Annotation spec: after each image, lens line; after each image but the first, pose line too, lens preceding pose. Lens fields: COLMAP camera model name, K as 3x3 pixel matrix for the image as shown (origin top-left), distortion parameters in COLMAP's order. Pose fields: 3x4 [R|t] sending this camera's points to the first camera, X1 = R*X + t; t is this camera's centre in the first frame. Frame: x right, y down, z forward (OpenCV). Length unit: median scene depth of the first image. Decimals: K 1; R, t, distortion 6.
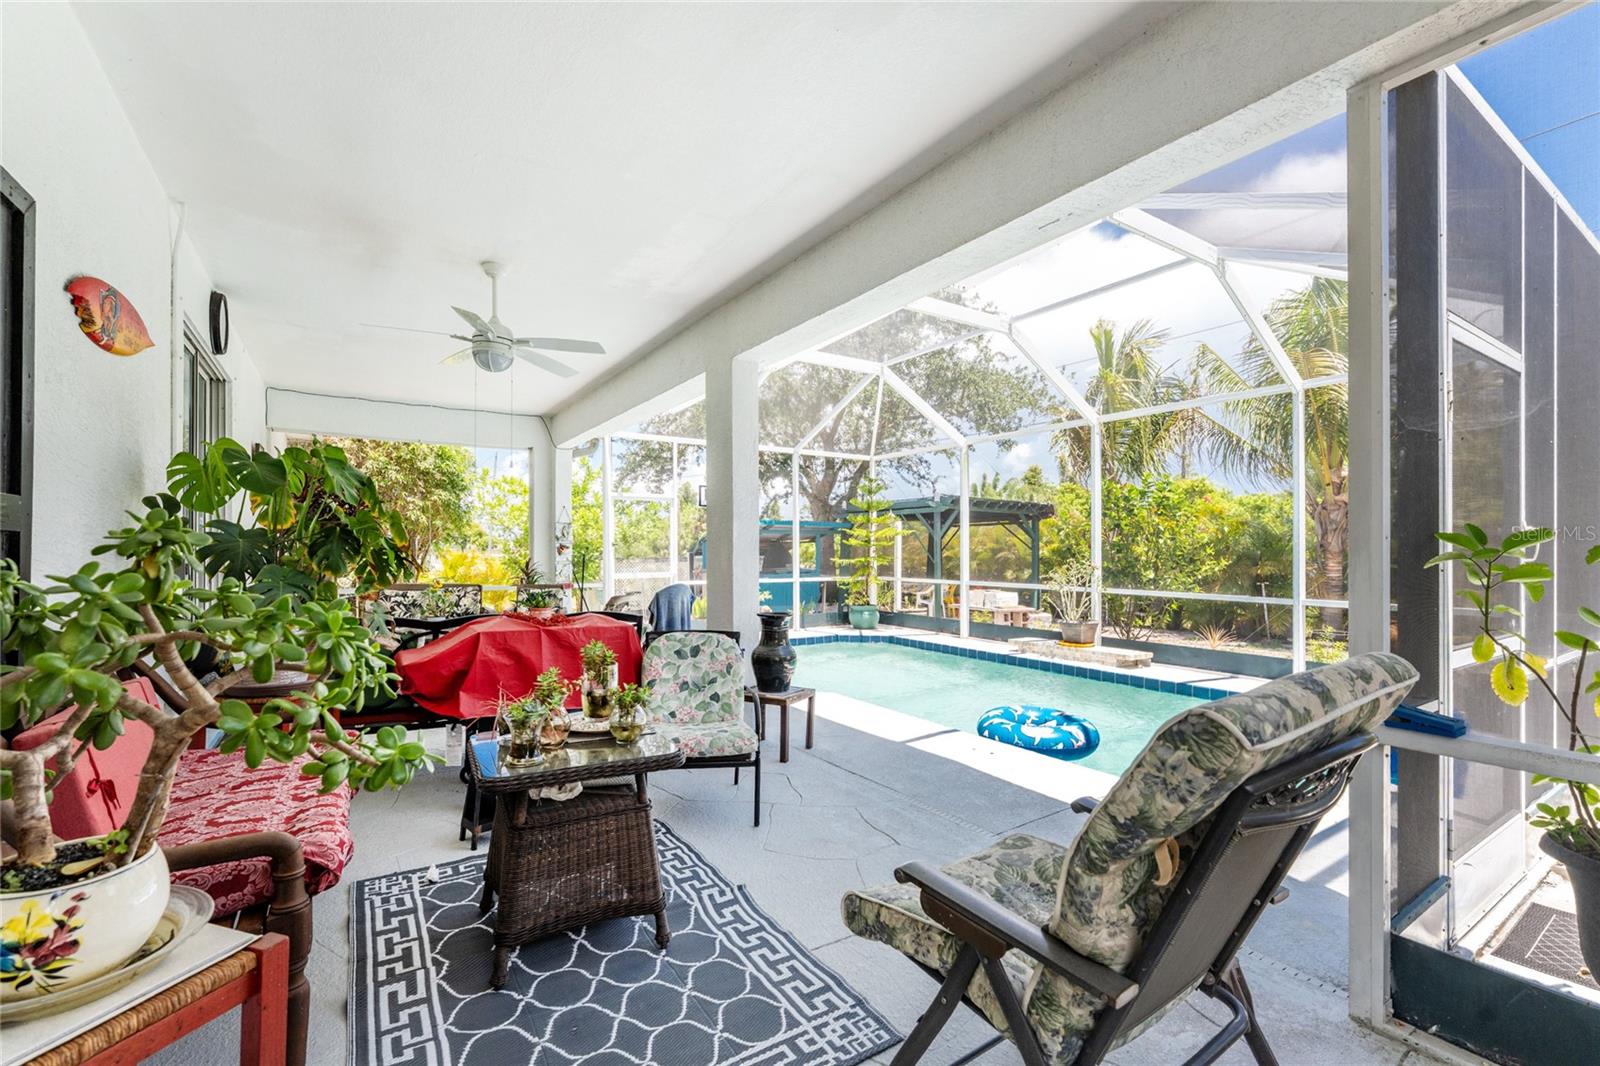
lens RADIAL K [[649.8, 0, 796.4], [0, 649.8, 544.2], [0, 0, 1]] dist [0.019317, -0.000065]
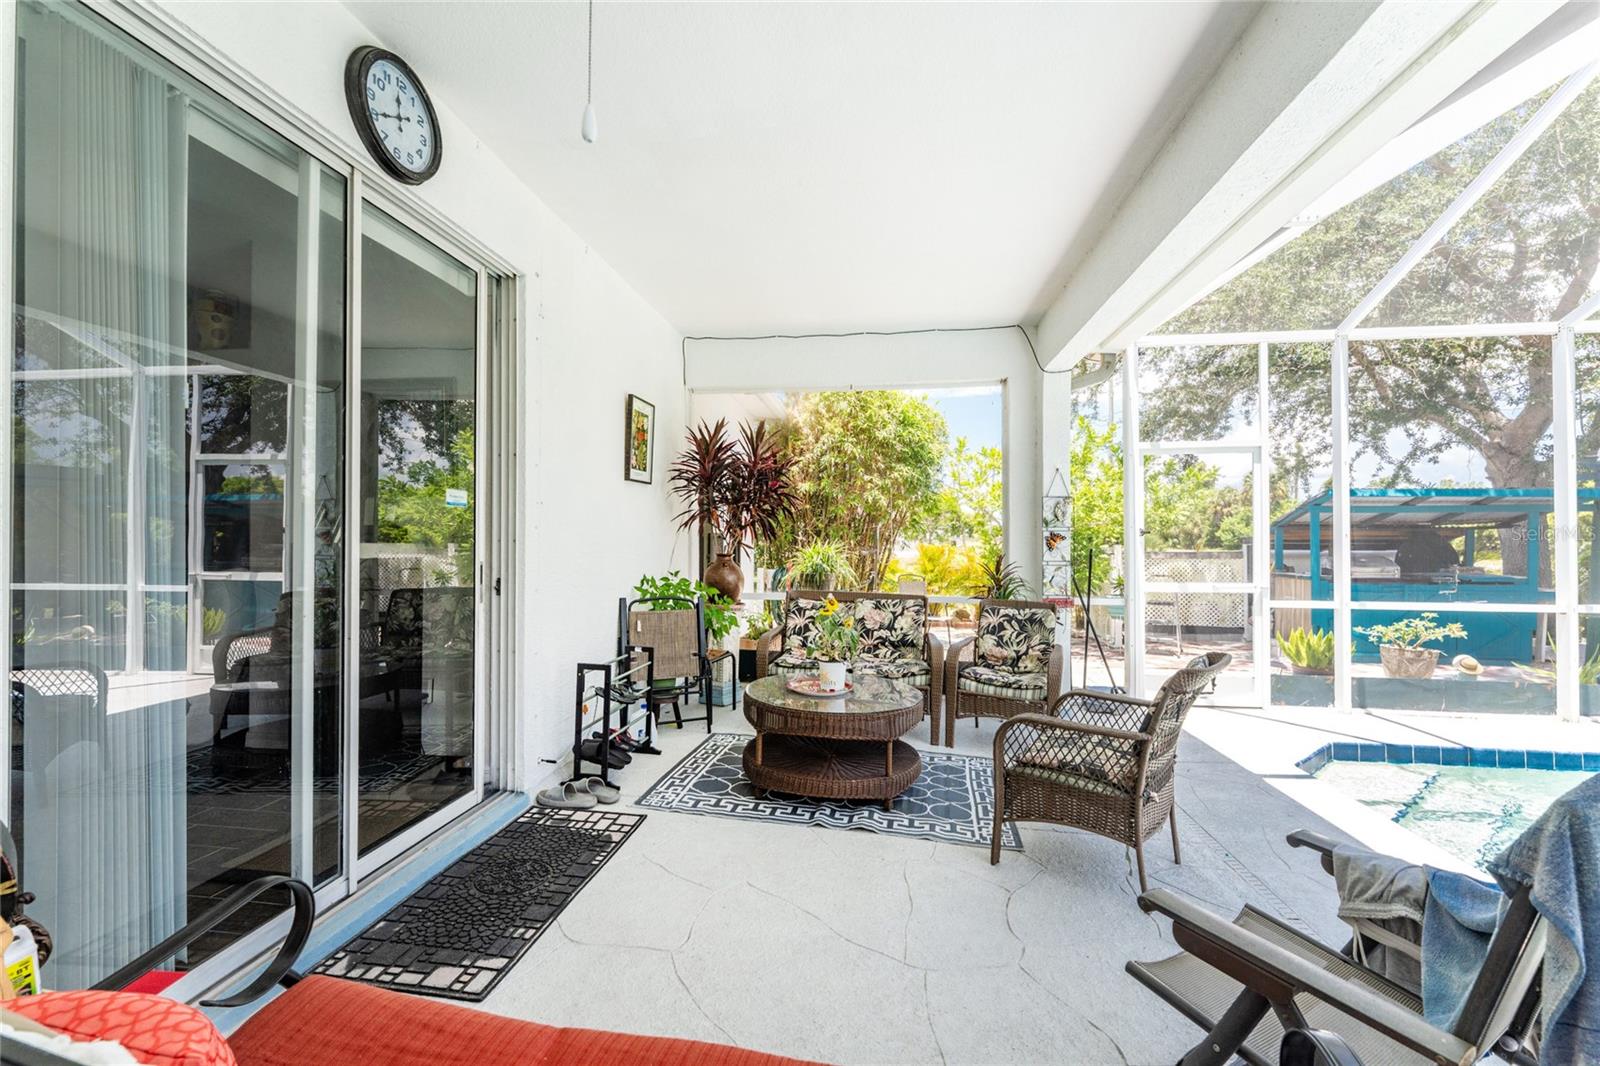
lens RADIAL K [[665.1, 0, 803.8], [0, 665.1, 531.8], [0, 0, 1]] dist [0.000001, 0.000039]
pose [[0.757198, -0.004980, -0.653166, -0.110279], [0.003519, 0.999988, -0.003545, 0.000607], [0.653176, 0.000386, 0.757206, 0.317030]]
